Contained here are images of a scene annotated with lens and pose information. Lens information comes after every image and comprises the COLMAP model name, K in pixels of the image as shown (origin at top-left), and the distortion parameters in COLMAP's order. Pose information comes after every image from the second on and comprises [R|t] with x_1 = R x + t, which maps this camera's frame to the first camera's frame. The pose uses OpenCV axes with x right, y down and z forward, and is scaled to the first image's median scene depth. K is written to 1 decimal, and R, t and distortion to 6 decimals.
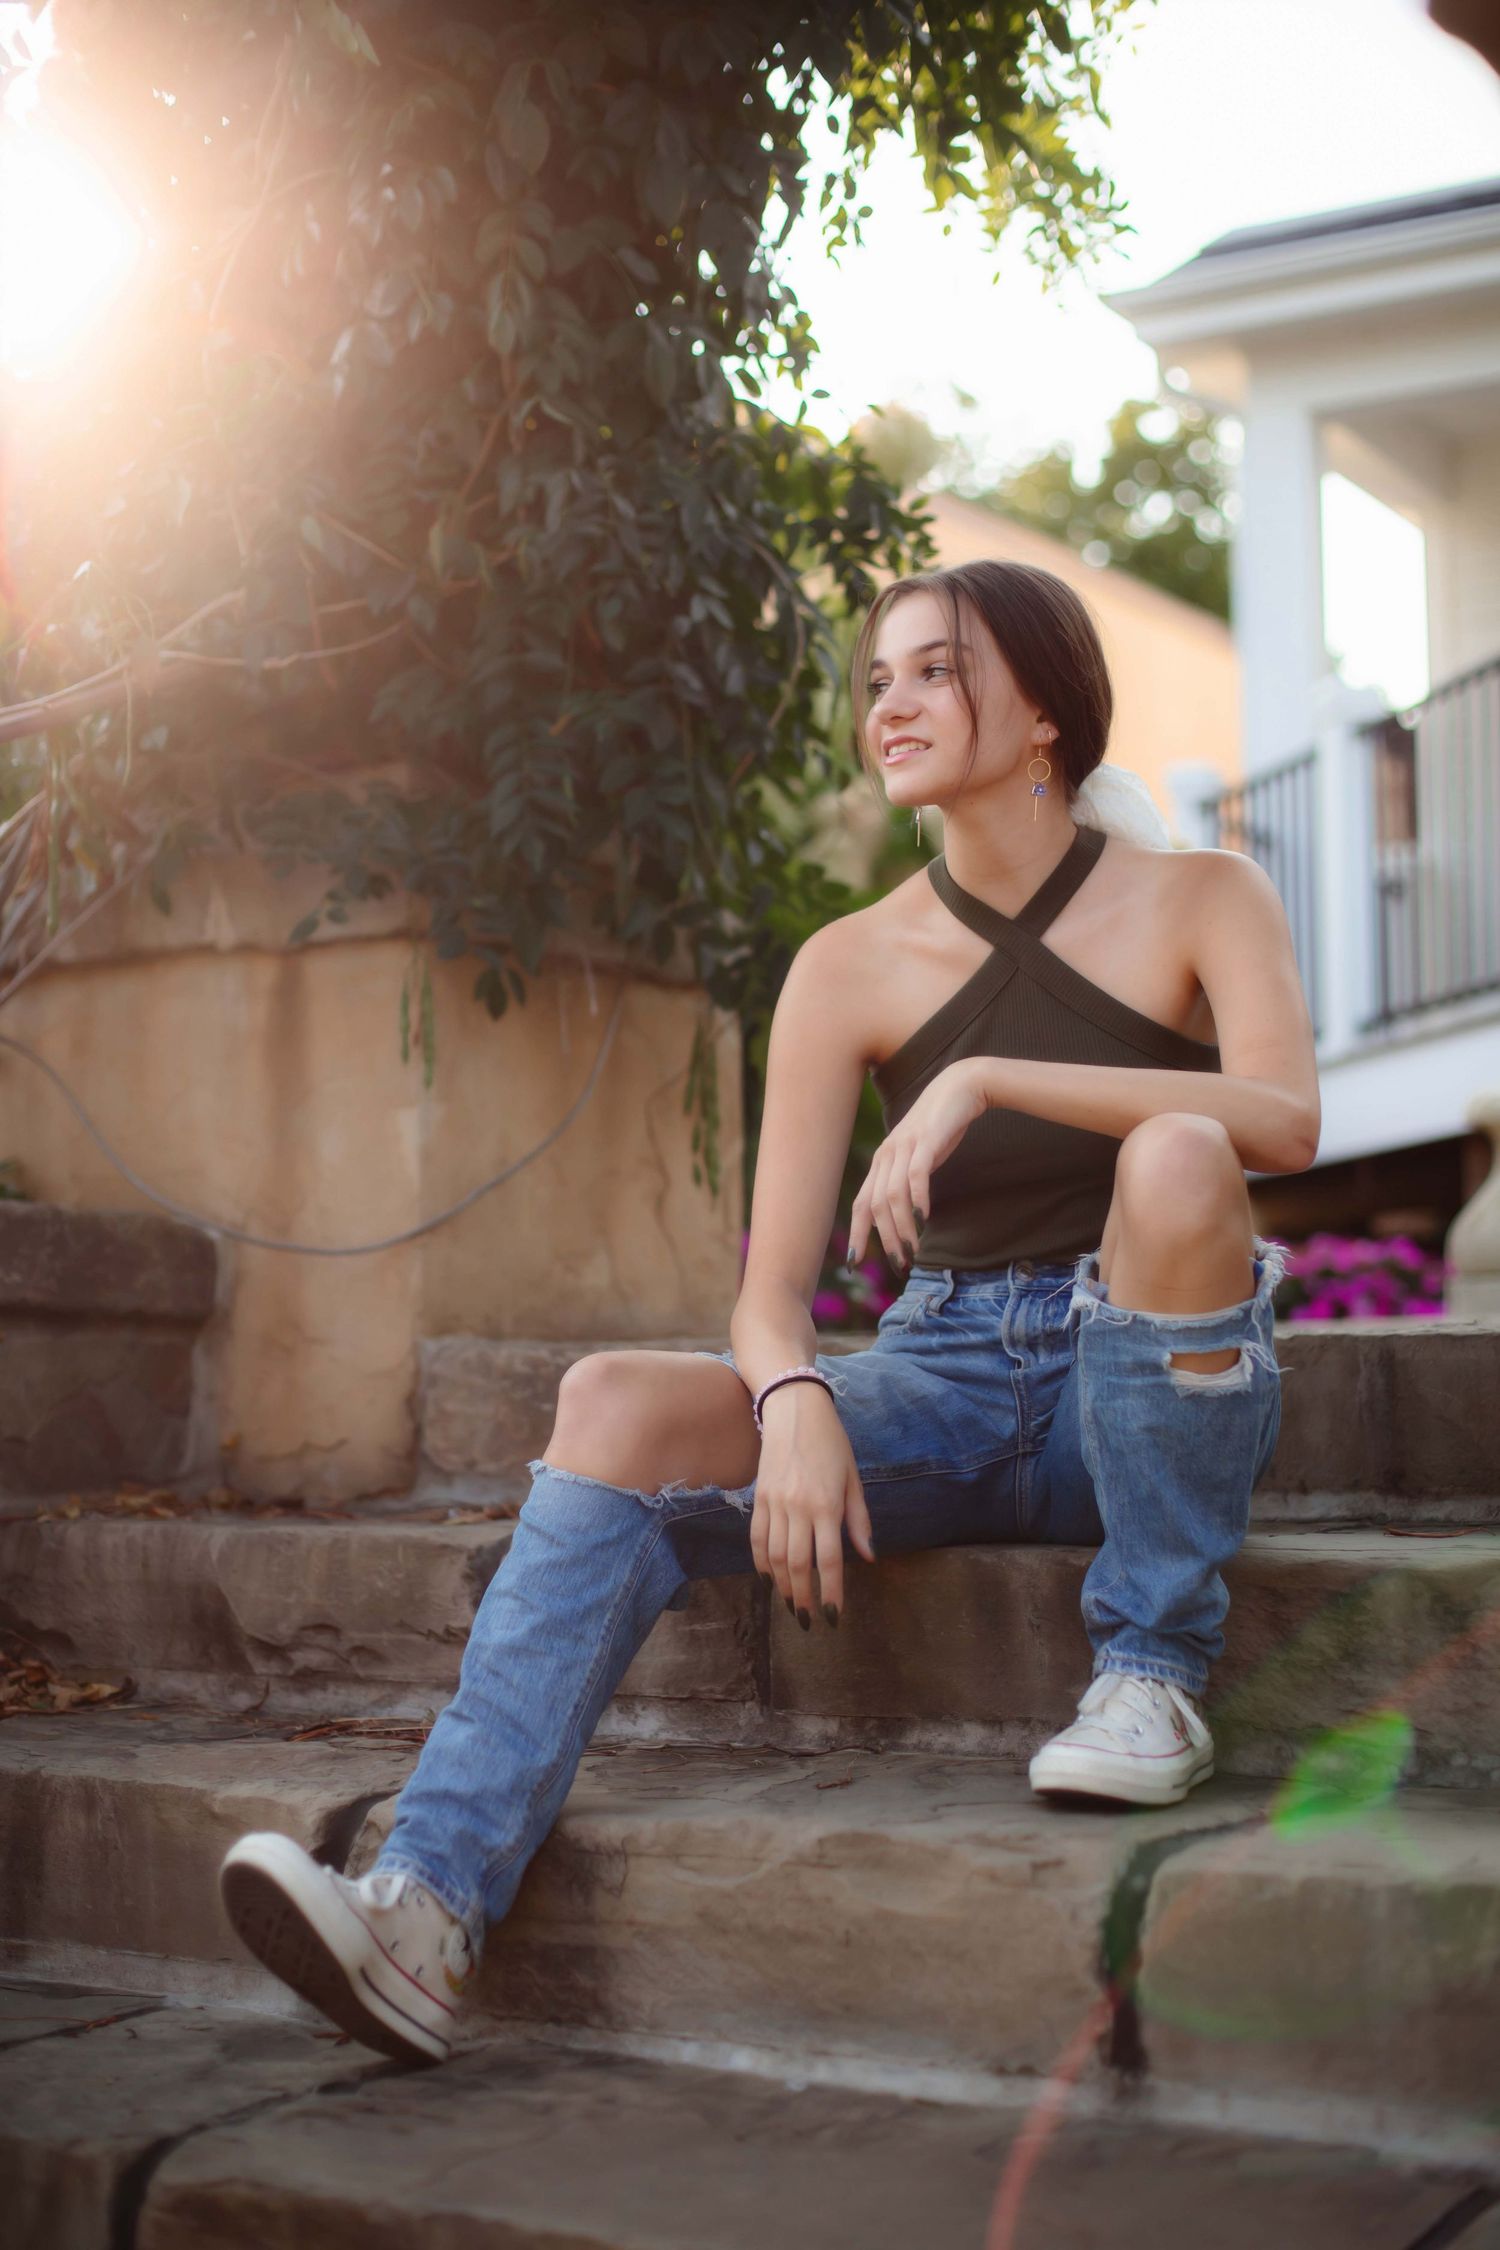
lens RADIAL K [[3334.0, 0, 750.0], [0, 3334.0, 1125.0], [0, 0, 1]] dist [-0.139976, 0.044537]
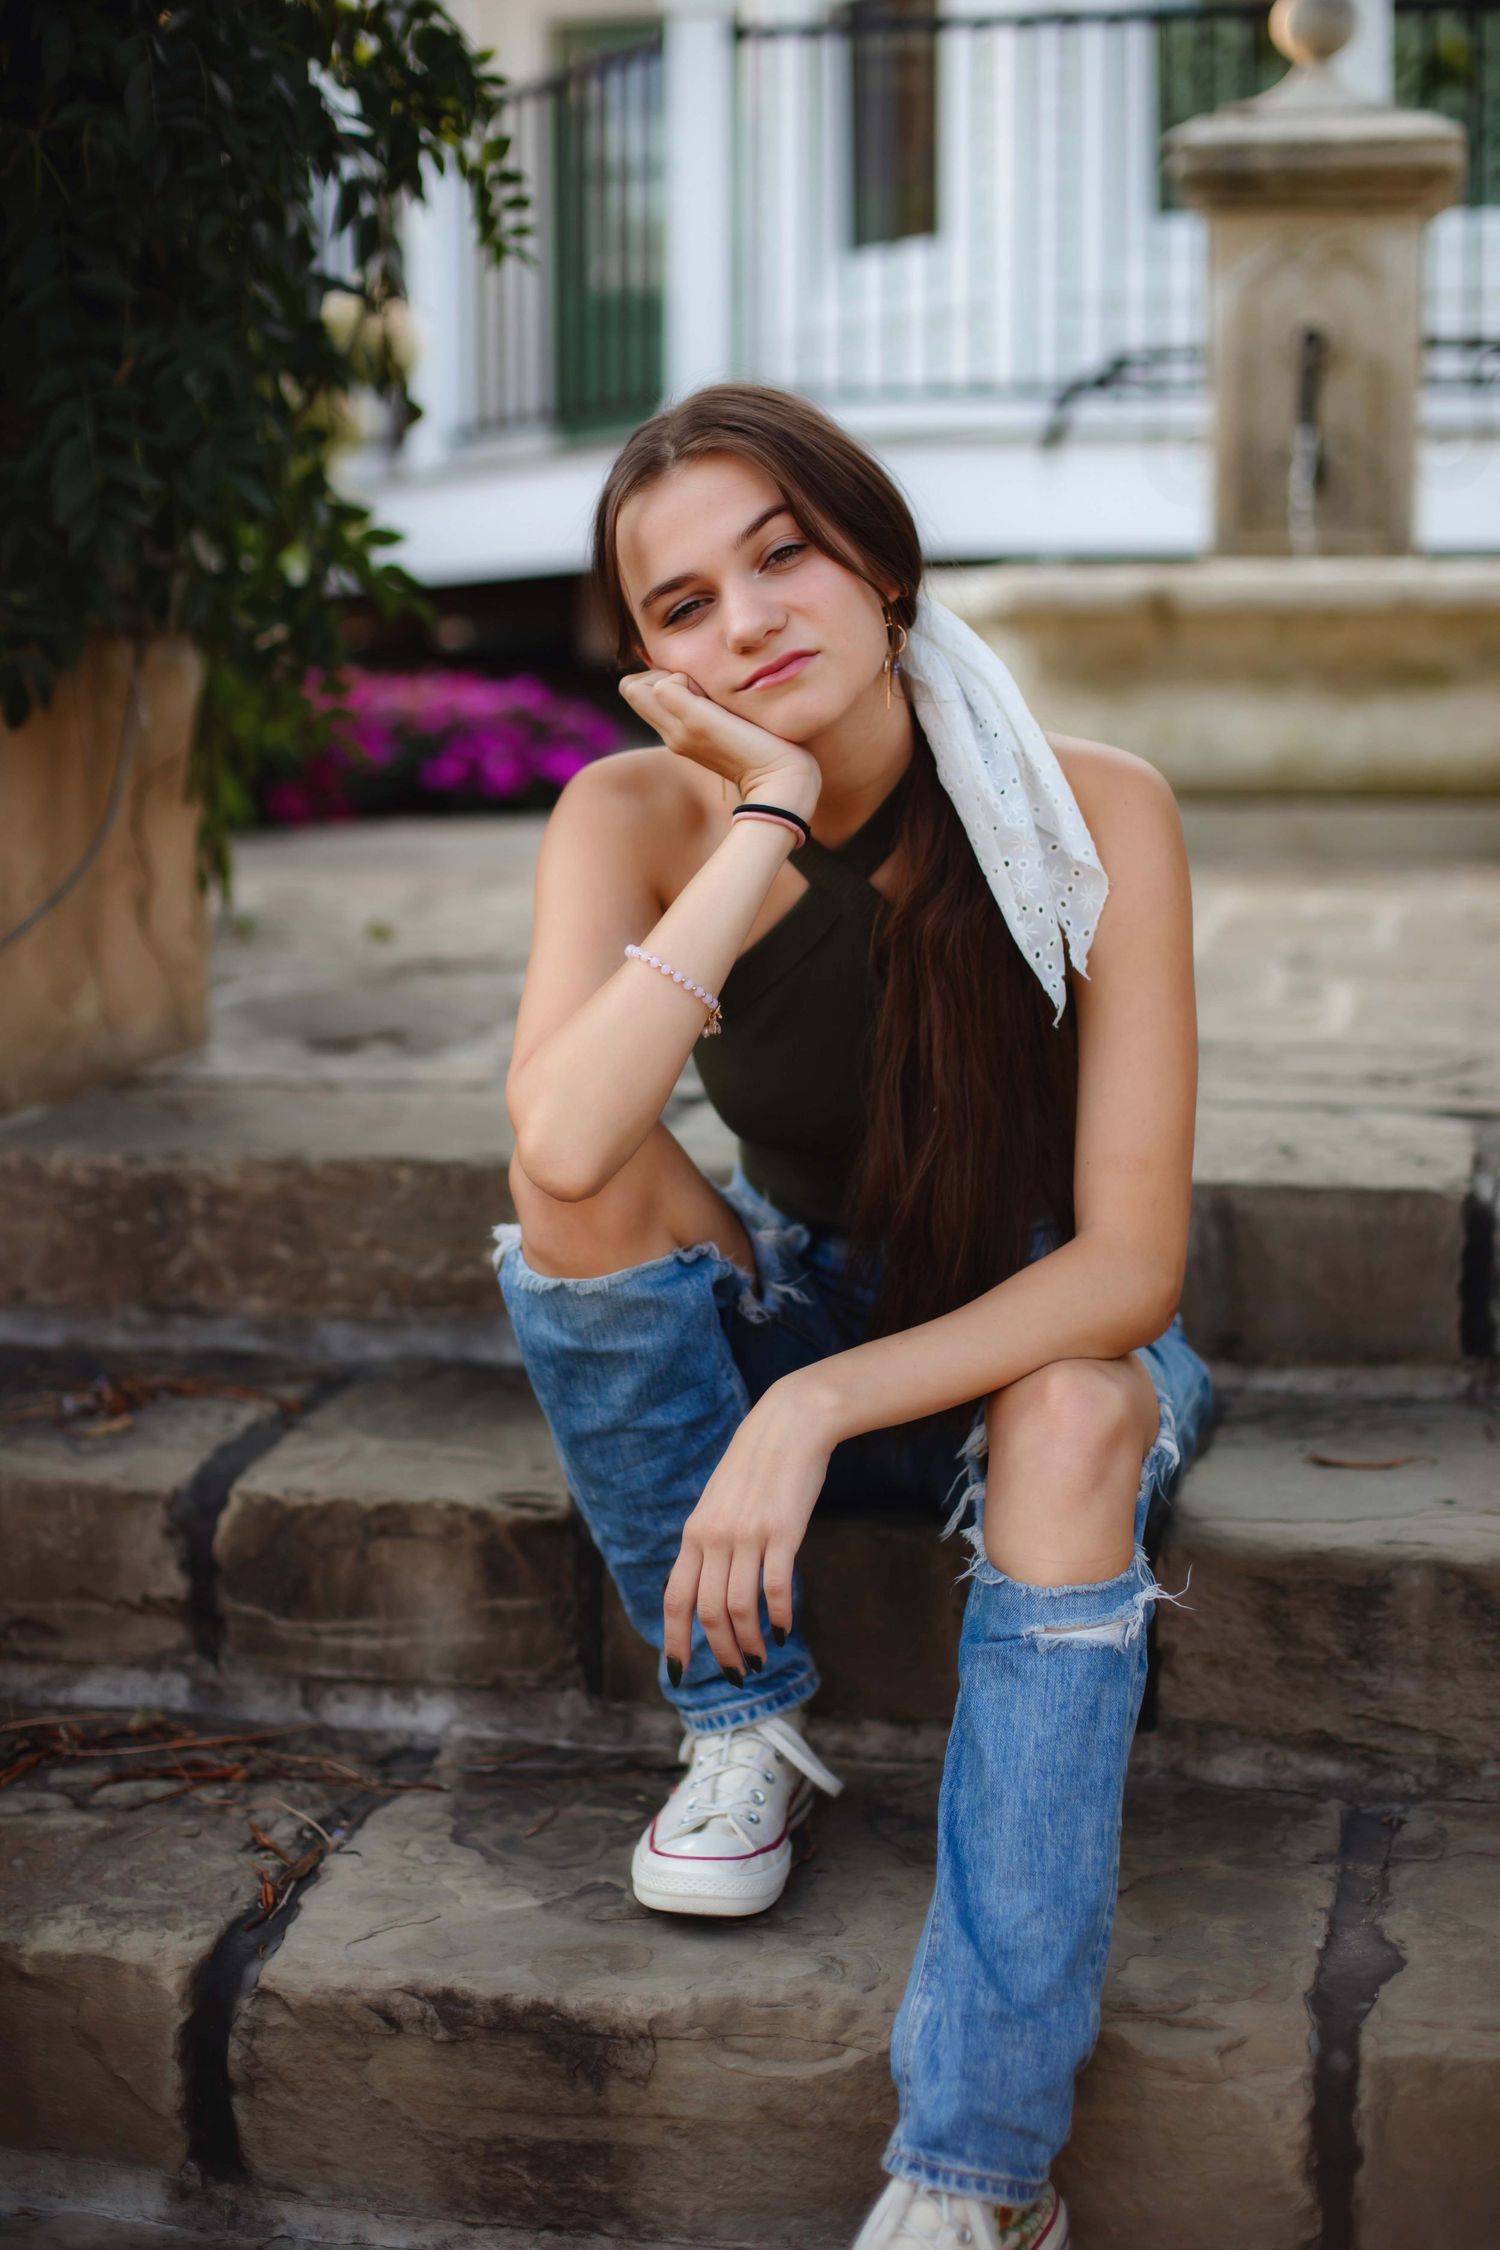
lens RADIAL K [[3334.0, 0, 750.0], [0, 3334.0, 1125.0], [0, 0, 1]] dist [-0.139976, 0.044537]
pose [[0.938435, -0.047576, 0.342165, -0.261287], [-0.027492, 0.977044, 0.211254, -0.155567], [-0.344361, -0.207655, 0.915584, 0.285047]]
